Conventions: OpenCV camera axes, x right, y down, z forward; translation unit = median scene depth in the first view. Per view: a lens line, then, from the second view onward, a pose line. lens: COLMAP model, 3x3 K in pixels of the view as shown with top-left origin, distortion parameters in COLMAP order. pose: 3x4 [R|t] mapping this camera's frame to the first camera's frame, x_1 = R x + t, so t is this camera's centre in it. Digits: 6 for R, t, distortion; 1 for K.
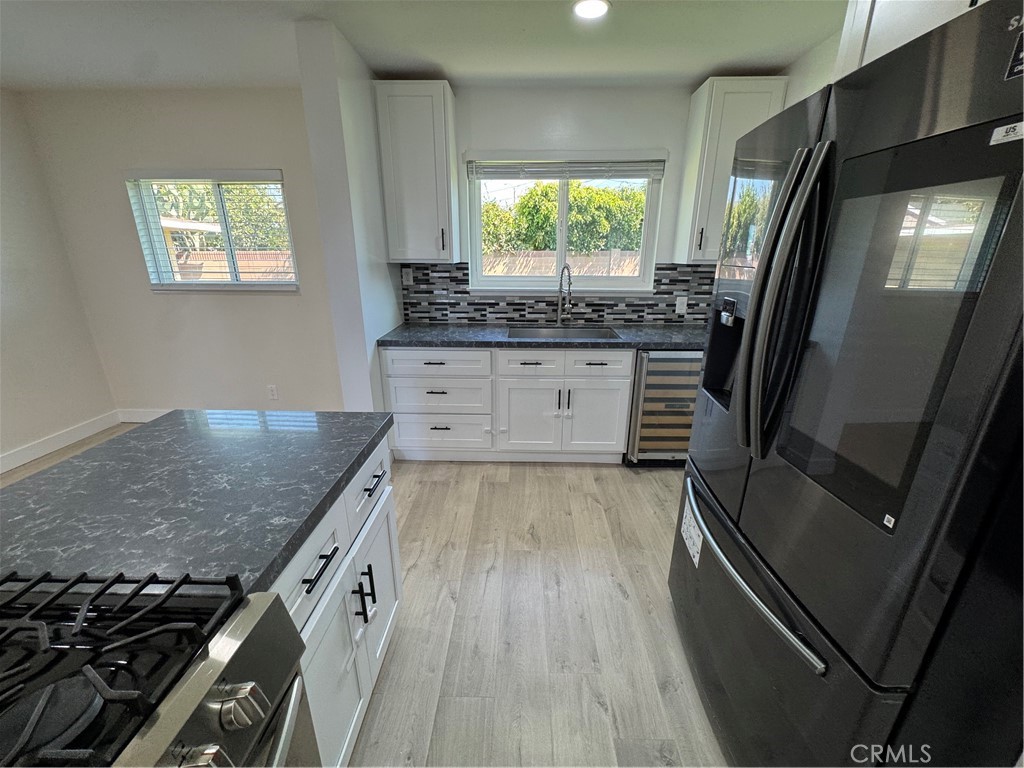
lens RADIAL K [[409.3, 0, 513.8], [0, 409.3, 382.7], [0, 0, 1]] dist [-0.004076, 0.000036]
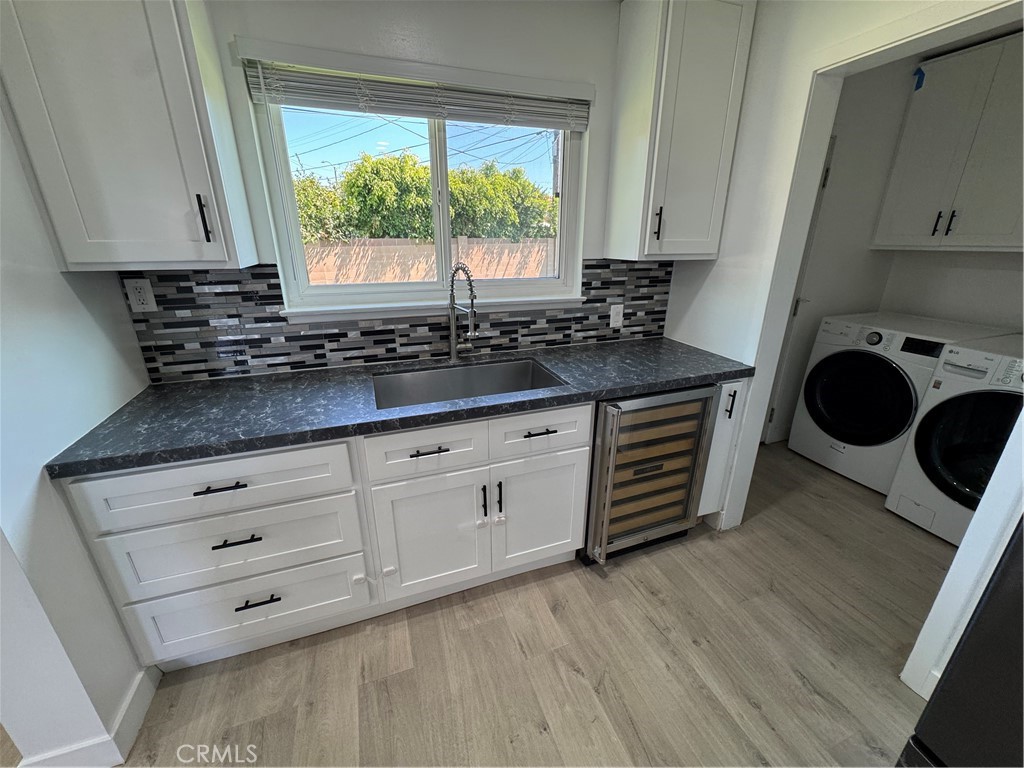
lens RADIAL K [[409.3, 0, 514.4], [0, 409.3, 383.4], [0, 0, 1]] dist [-0.004076, 0.000036]
pose [[0.929569, -0.124603, 0.346952, -0.026108], [0.114160, 0.992180, 0.050466, -0.130232], [-0.350527, -0.007303, 0.936524, 0.388149]]
